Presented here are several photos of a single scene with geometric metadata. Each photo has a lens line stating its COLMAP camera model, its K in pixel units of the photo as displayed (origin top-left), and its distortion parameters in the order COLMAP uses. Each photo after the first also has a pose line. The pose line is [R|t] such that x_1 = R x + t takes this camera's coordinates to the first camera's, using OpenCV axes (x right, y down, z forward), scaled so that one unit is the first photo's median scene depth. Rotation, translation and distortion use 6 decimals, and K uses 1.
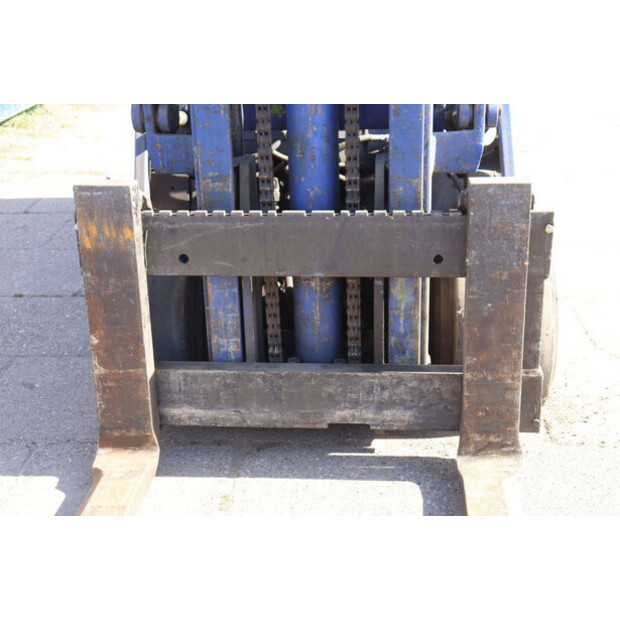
lens RADIAL K [[920.1, 0, 310.0], [0, 920.1, 310.0], [0, 0, 1]] dist [0.076787, -0.003349]
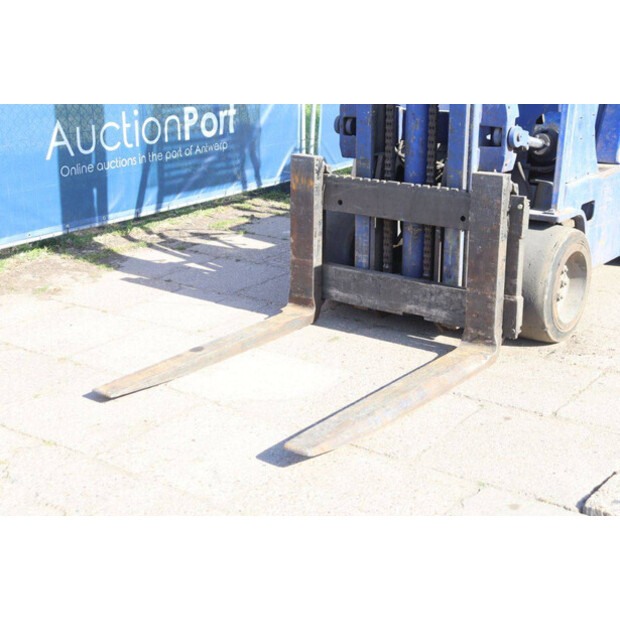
lens RADIAL K [[1003.7, 0, 310.0], [0, 1003.7, 310.0], [0, 0, 1]] dist [0.142884, 0.078032]
pose [[0.835986, 0.176579, -0.519564, 0.846995], [-0.218022, 0.975755, -0.019181, 0.194894], [0.503580, 0.129311, 0.854216, -0.671106]]
